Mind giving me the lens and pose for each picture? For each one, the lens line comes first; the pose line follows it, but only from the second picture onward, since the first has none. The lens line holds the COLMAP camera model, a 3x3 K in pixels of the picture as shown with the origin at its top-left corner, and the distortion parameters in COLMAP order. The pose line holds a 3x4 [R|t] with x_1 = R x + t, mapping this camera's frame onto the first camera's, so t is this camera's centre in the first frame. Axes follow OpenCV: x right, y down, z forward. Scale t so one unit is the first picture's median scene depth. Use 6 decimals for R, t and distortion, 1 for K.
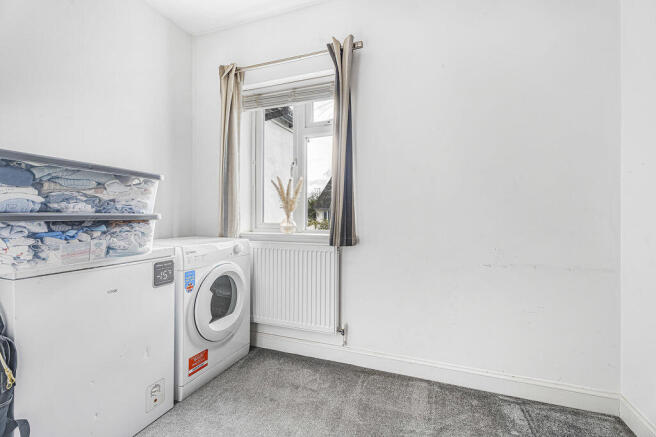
lens RADIAL K [[296.0, 0, 326.2], [0, 296.0, 215.6], [0, 0, 1]] dist [-0.000192, -0.001262]
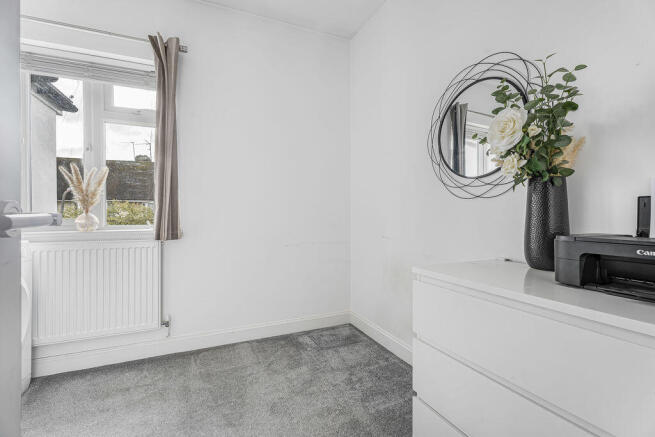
lens RADIAL K [[295.6, 0, 328.8], [0, 295.6, 216.0], [0, 0, 1]] dist [-0.000192, -0.001262]
pose [[0.694953, -0.010645, 0.718976, -0.298207], [0.000419, 0.999896, 0.014399, 0.005421], [-0.719055, -0.009705, 0.694885, -0.113736]]
